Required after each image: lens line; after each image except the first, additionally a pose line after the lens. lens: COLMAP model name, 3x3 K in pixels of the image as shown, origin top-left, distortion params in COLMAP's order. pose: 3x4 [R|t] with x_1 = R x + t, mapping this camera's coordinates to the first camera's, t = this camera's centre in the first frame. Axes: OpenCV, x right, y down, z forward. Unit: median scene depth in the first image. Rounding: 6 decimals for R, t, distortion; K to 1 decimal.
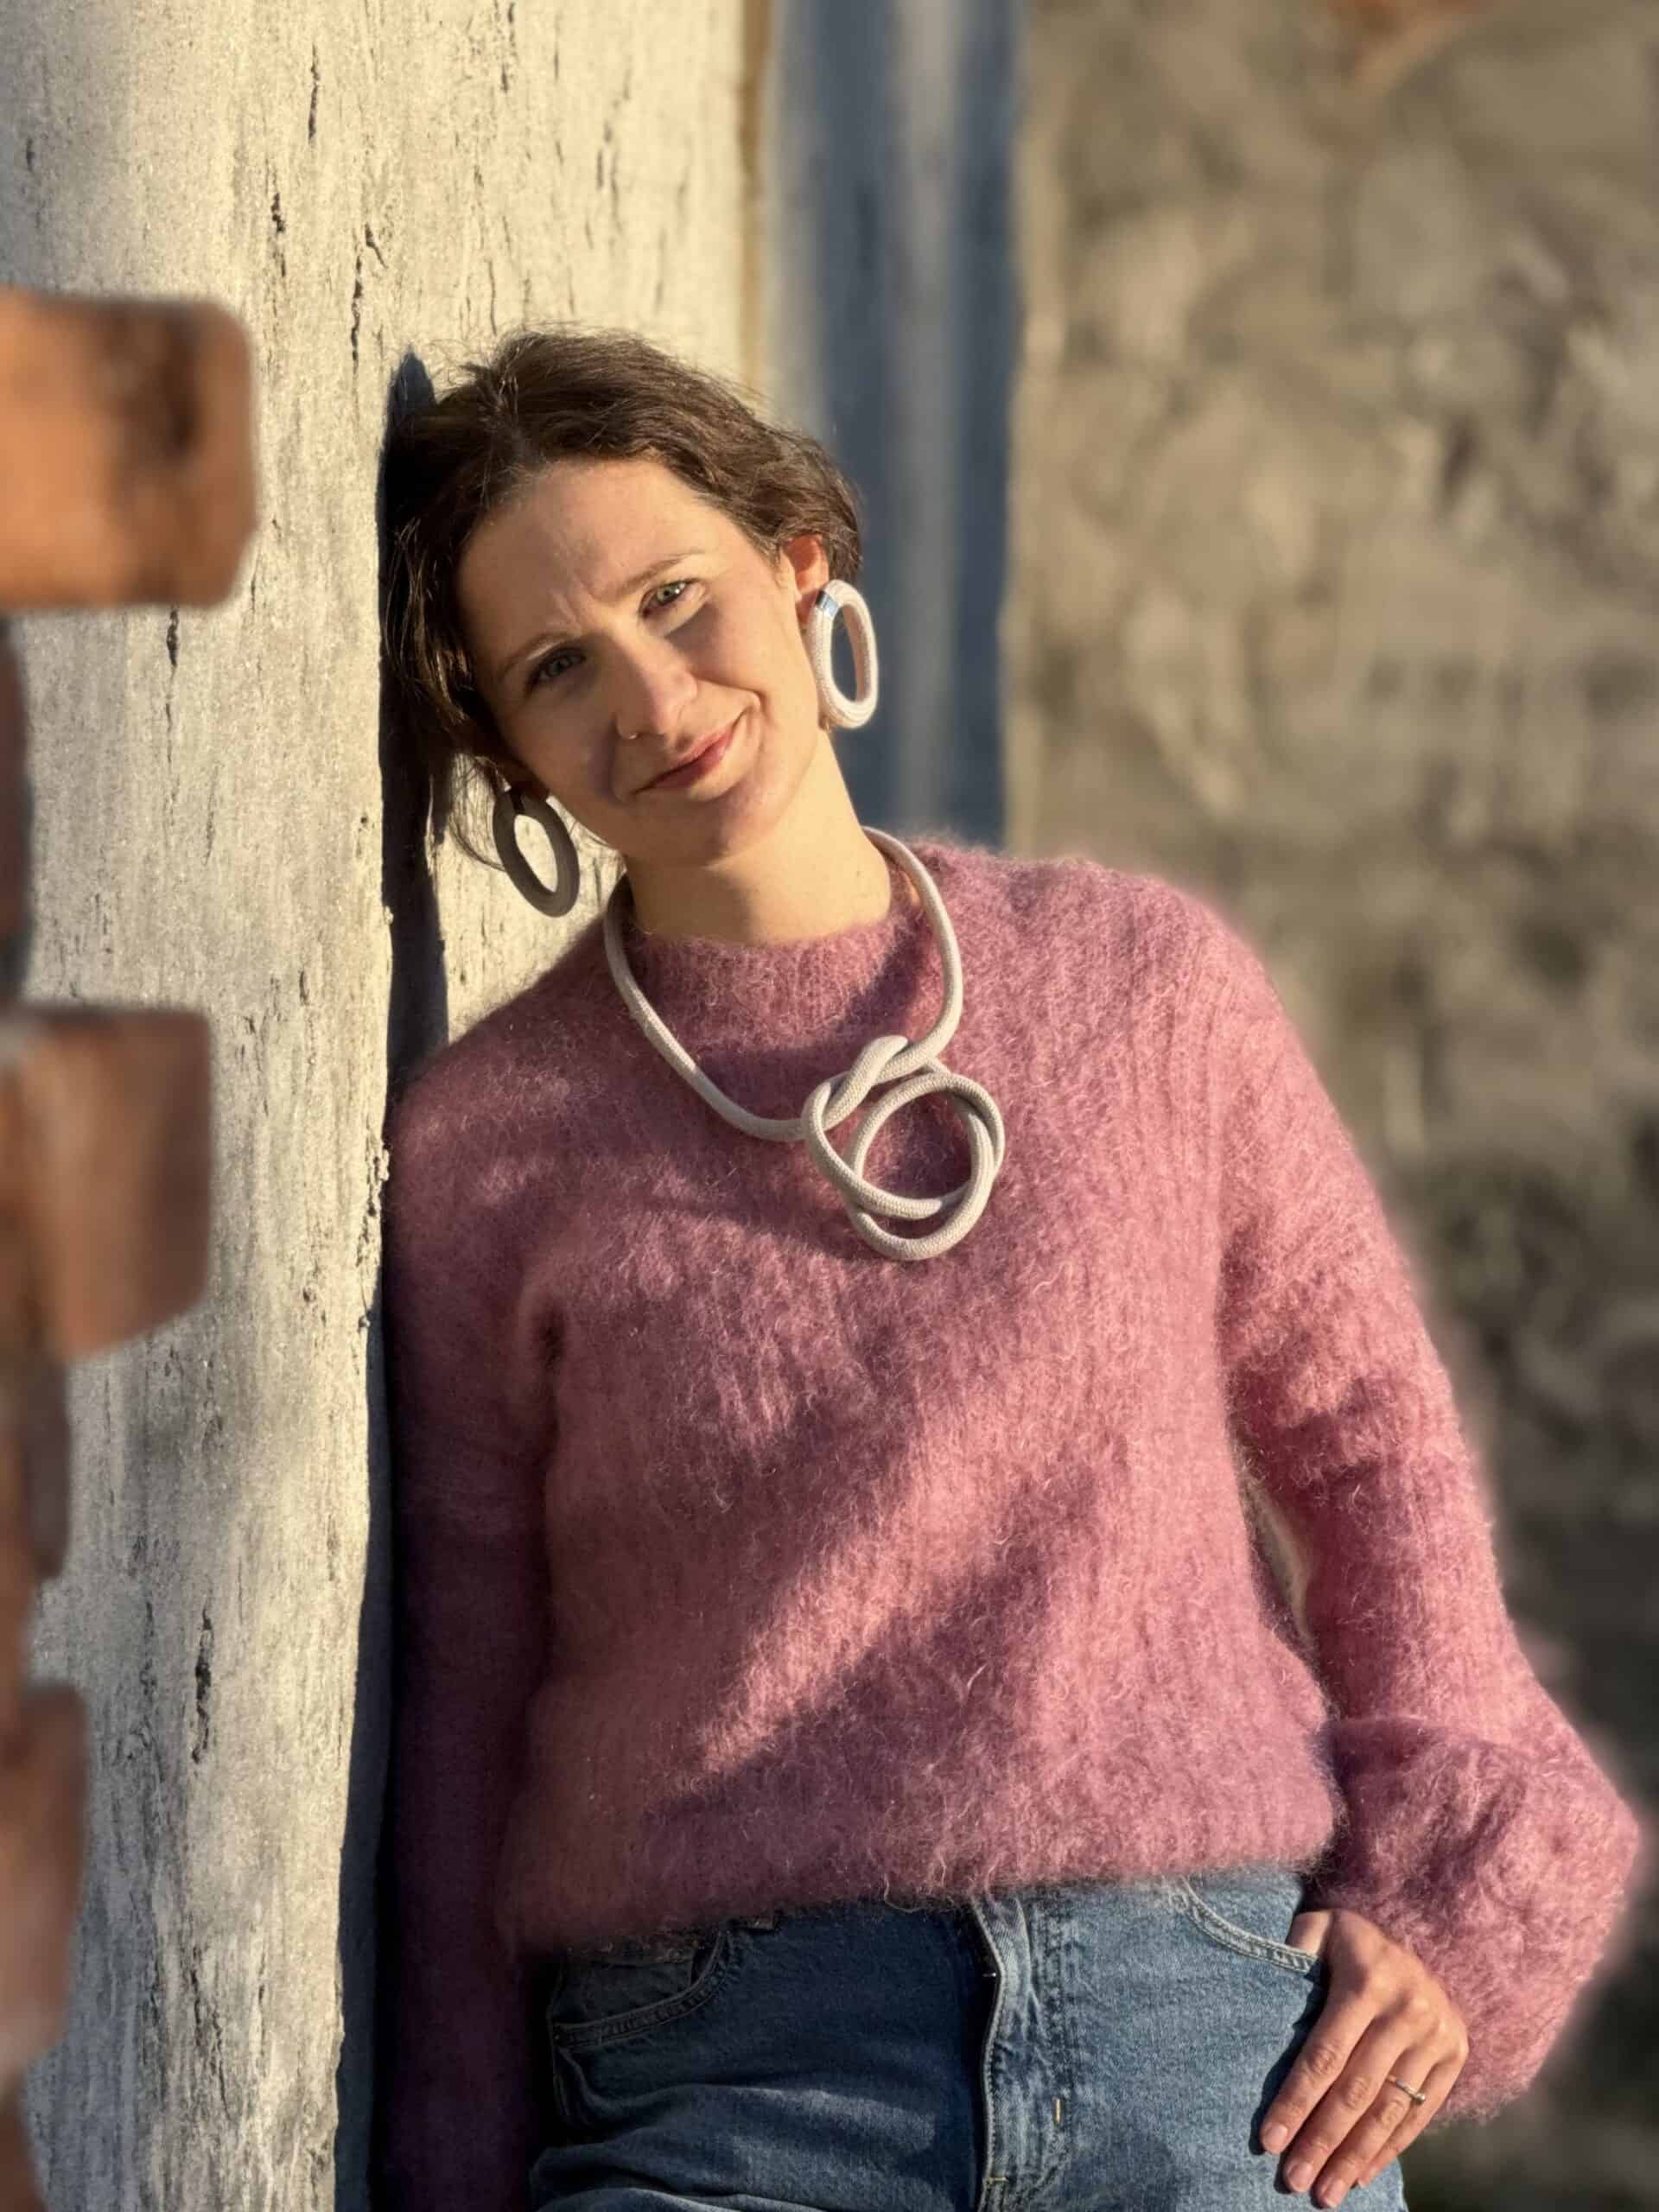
lens RADIAL K [[7749.4, 0, 815.4], [0, 7749.4, 1098.2], [0, 0, 1]] dist [0.217911, 0.000000]
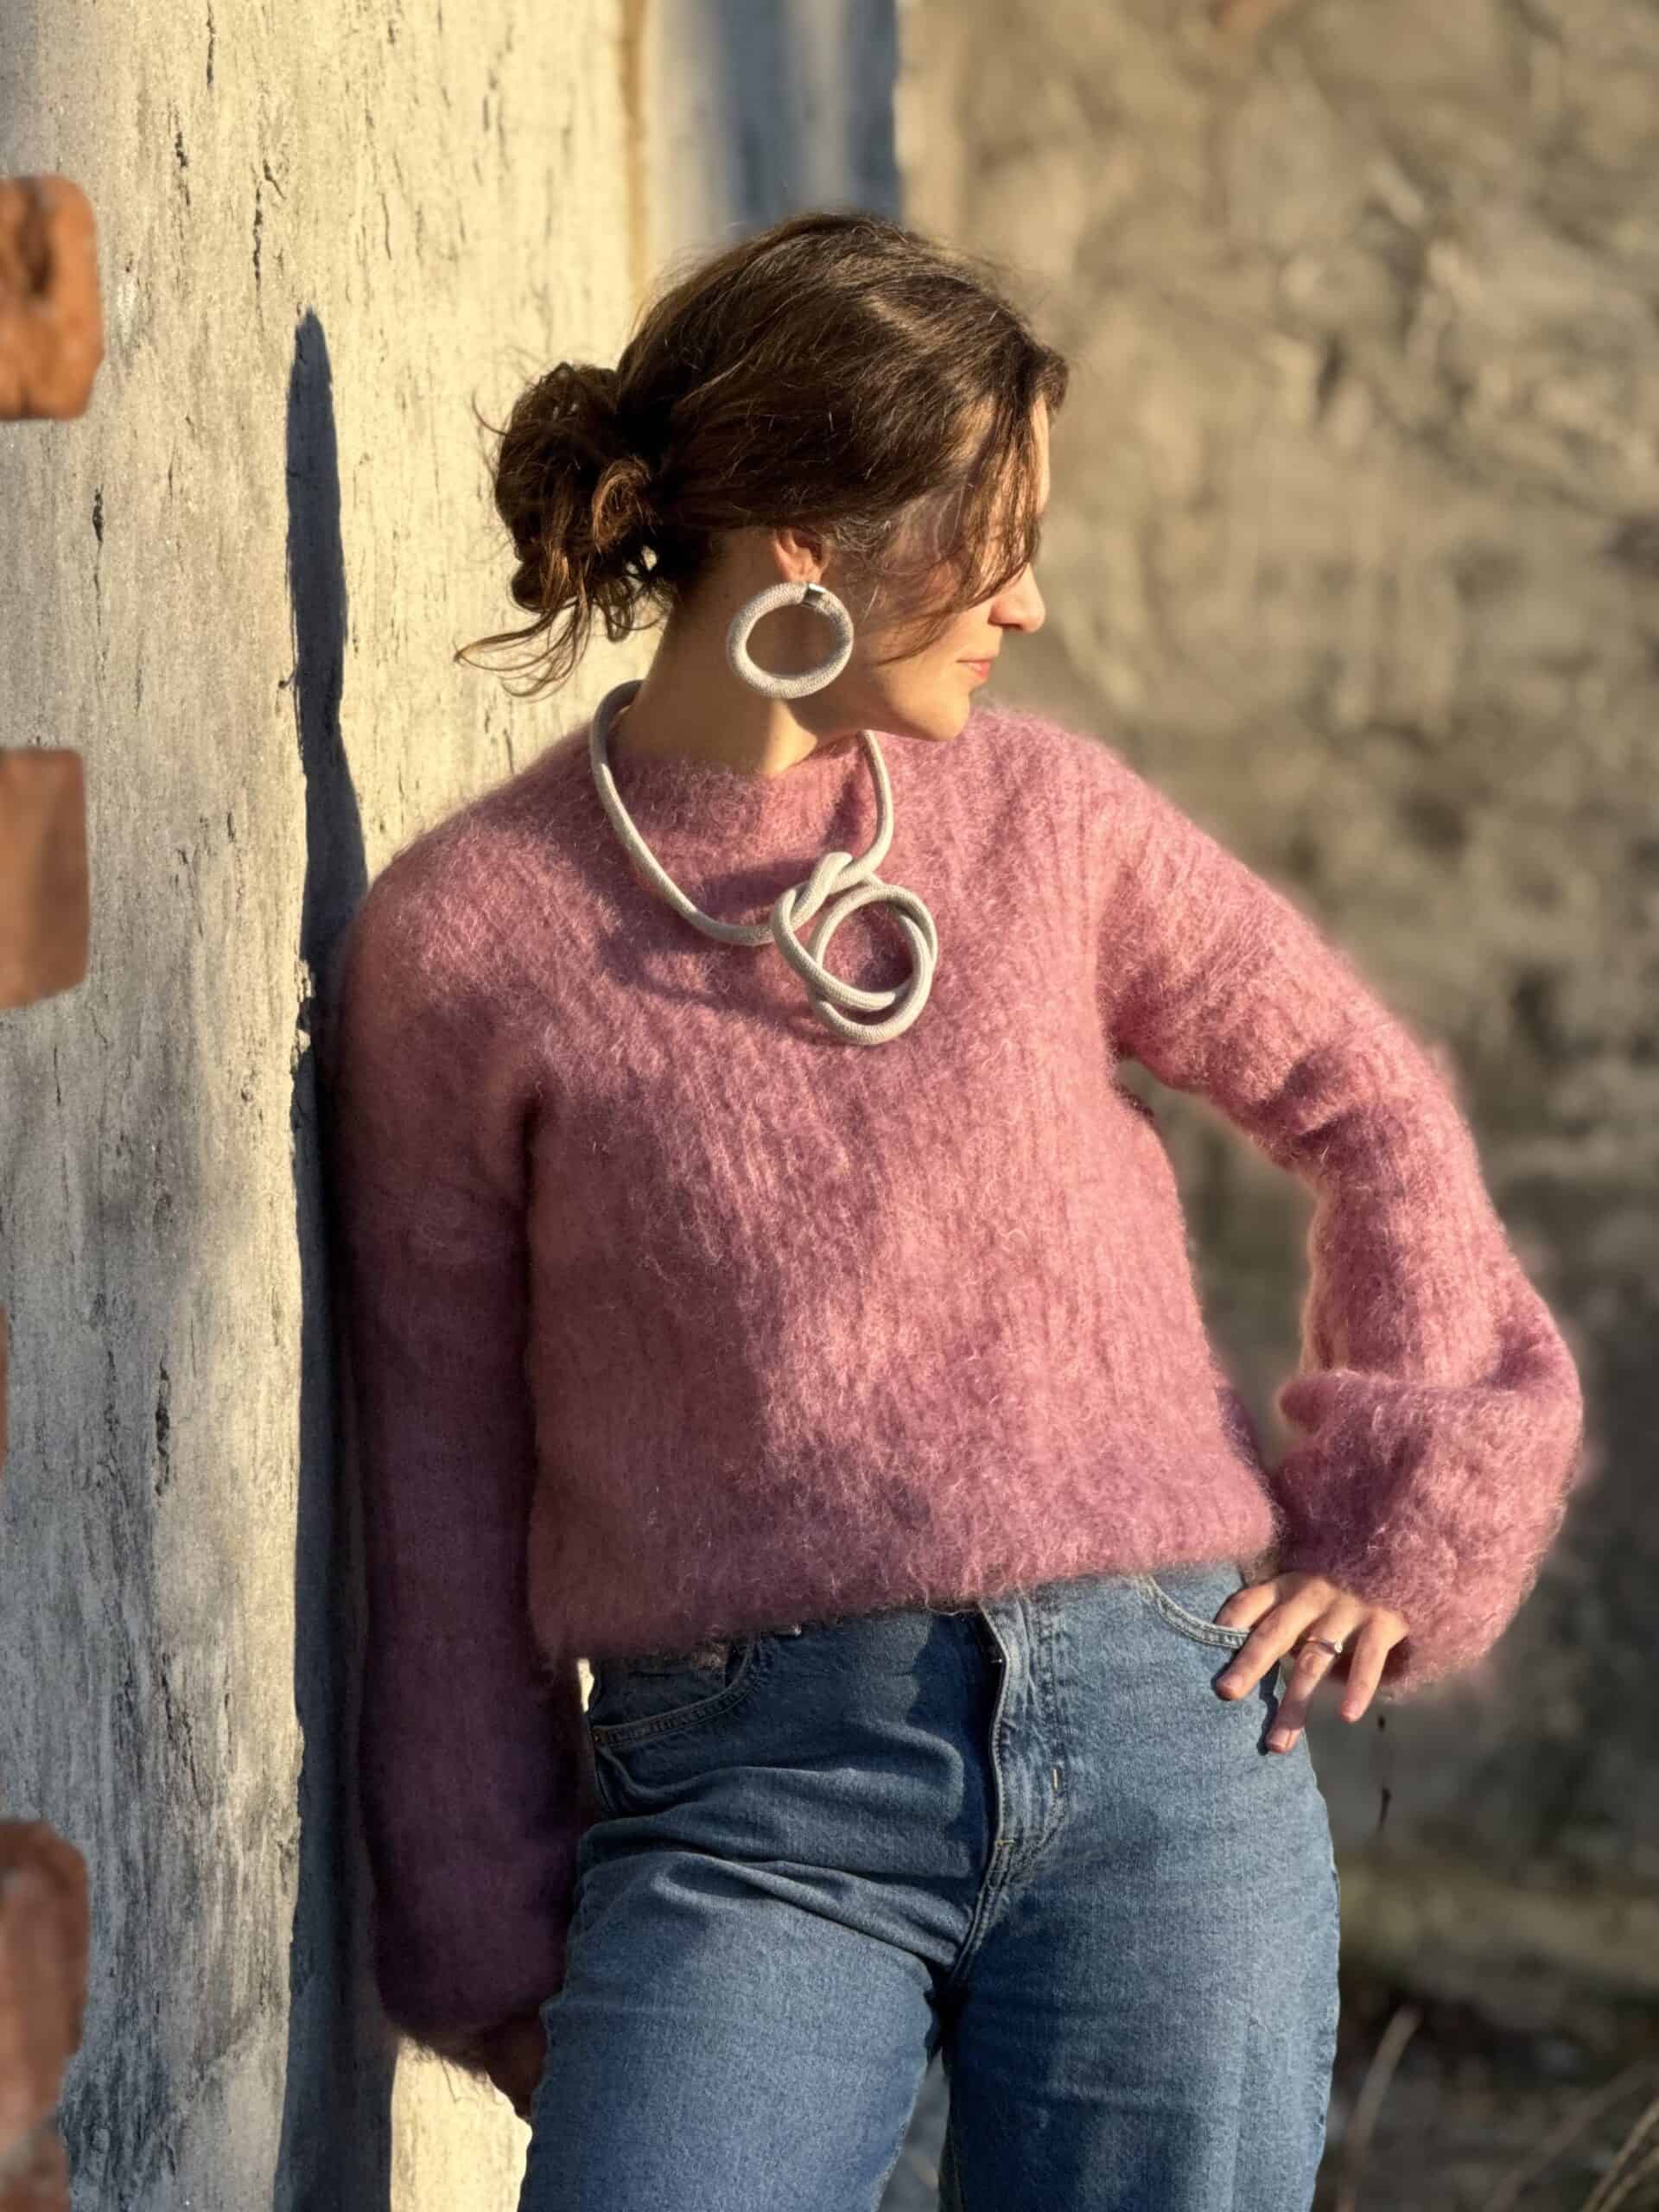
lens RADIAL K [[7749.4, 0, 844.0], [0, 7749.4, 1112.7], [0, 0, 1]] dist [0.217911, 0.000000]
pose [[0.999255, -0.038301, -0.004657, 0.028105], [0.038305, 0.999266, 0.000820, 0.030425], [0.004622, -0.000998, 0.999989, -0.144809]]
